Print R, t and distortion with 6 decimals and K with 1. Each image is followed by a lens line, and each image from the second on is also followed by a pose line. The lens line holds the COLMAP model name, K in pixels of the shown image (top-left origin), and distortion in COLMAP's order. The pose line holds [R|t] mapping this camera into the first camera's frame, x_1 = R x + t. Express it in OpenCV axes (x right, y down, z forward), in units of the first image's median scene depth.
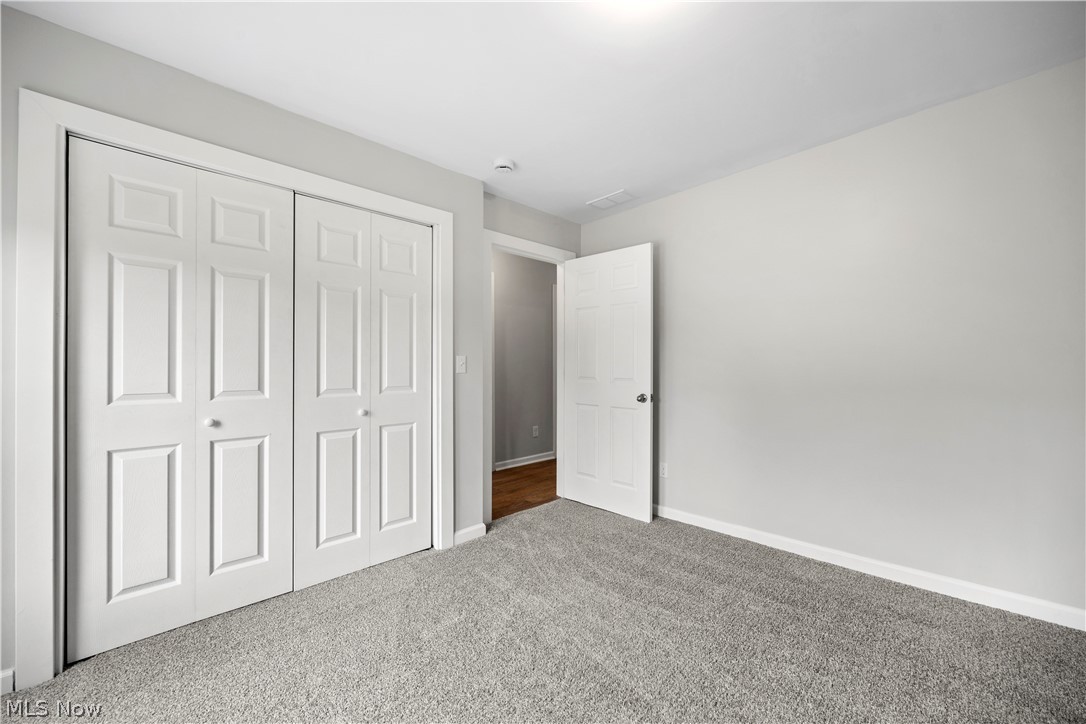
lens RADIAL K [[423.8, 0, 537.9], [0, 423.8, 361.1], [0, 0, 1]] dist [-0.002332, -0.000188]
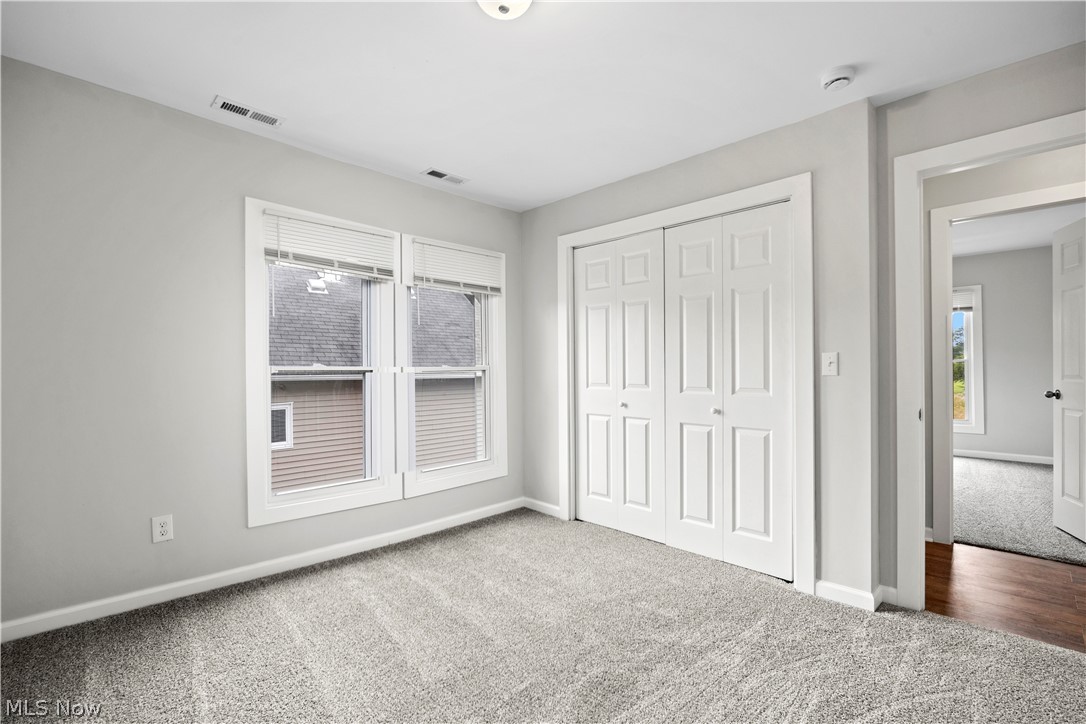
lens RADIAL K [[489.1, 0, 543.0], [0, 489.1, 367.9], [0, 0, 1]] dist [-0.015996, -0.000133]
pose [[0.015747, -0.000063, -0.999876, 0.779146], [0.014167, 0.999900, 0.000161, 0.008670], [0.999776, -0.014168, 0.015746, 0.549514]]
